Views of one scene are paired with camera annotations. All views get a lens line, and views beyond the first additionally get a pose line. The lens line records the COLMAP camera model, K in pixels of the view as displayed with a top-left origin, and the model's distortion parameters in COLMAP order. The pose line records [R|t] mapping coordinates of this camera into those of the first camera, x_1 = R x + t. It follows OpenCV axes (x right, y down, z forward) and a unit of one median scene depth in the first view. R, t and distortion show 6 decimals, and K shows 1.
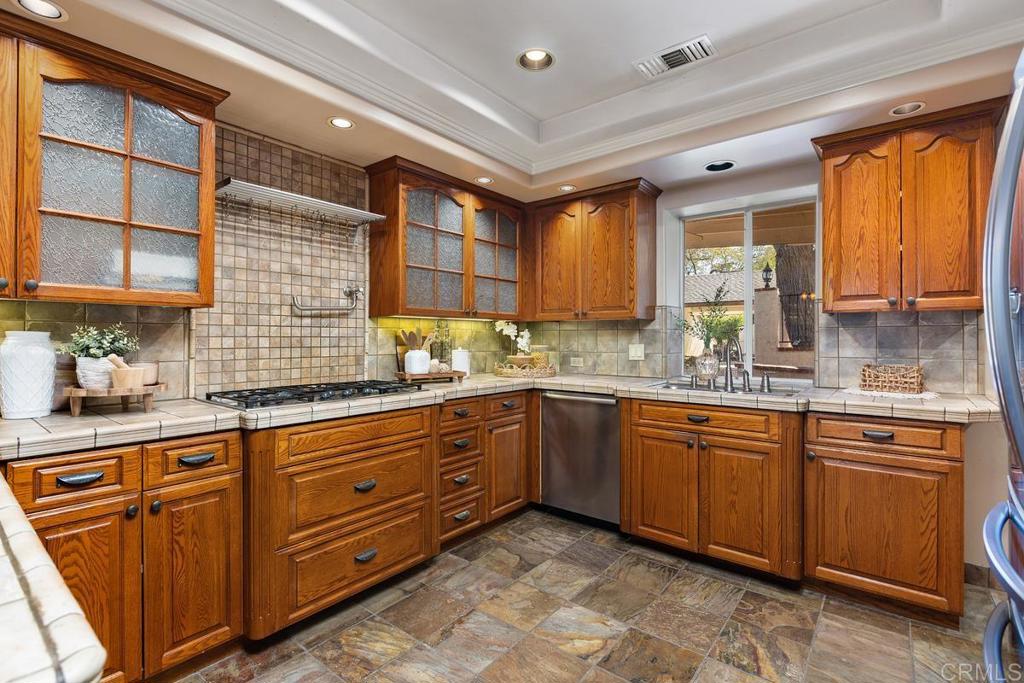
lens RADIAL K [[476.4, 0, 505.3], [0, 476.4, 341.0], [0, 0, 1]] dist [-0.003570, -0.000917]
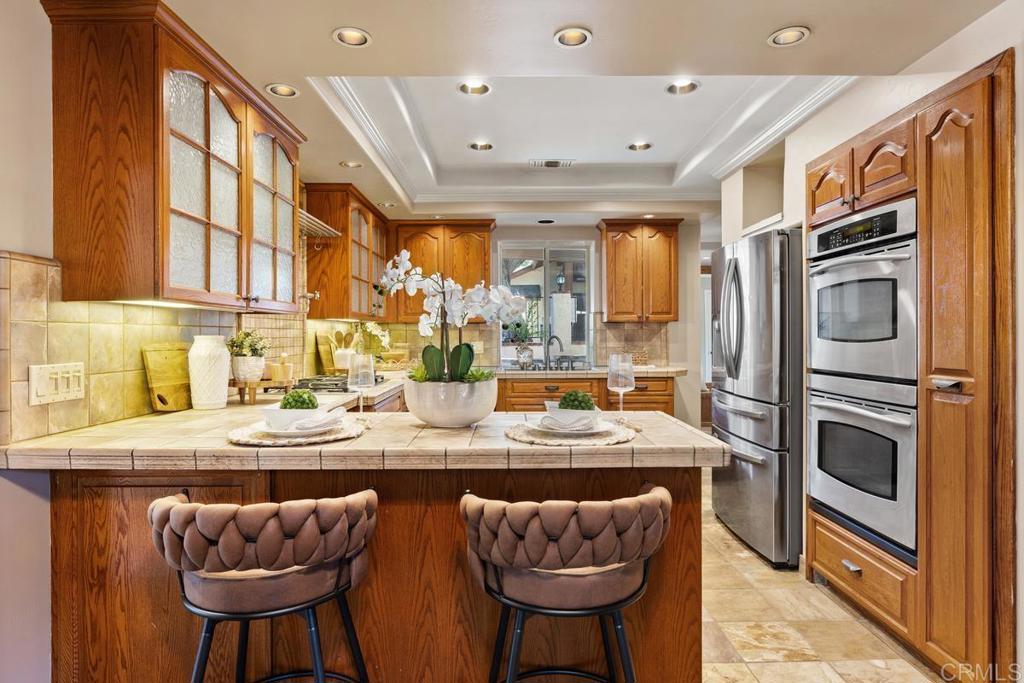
lens RADIAL K [[593.5, 0, 509.7], [0, 593.5, 335.6], [0, 0, 1]] dist [-0.002157, -0.000896]
pose [[0.772357, -0.005527, 0.635164, -0.891742], [0.008560, 0.999962, -0.001708, -0.007261], [-0.635131, 0.006756, 0.772375, -0.396654]]
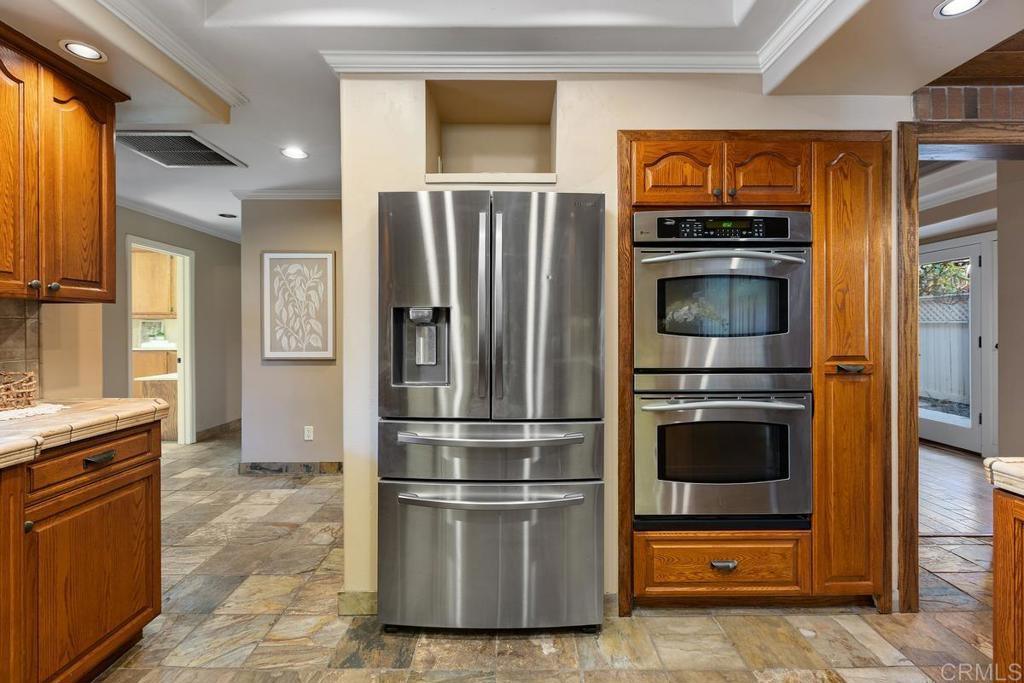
lens RADIAL K [[458.2, 0, 517.3], [0, 458.2, 327.8], [0, 0, 1]] dist [0.001674, -0.001762]
pose [[-0.640384, -0.001899, 0.768052, -0.183218], [0.005451, 0.999961, 0.007017, -0.015458], [-0.768035, 0.008680, -0.640349, 0.754387]]
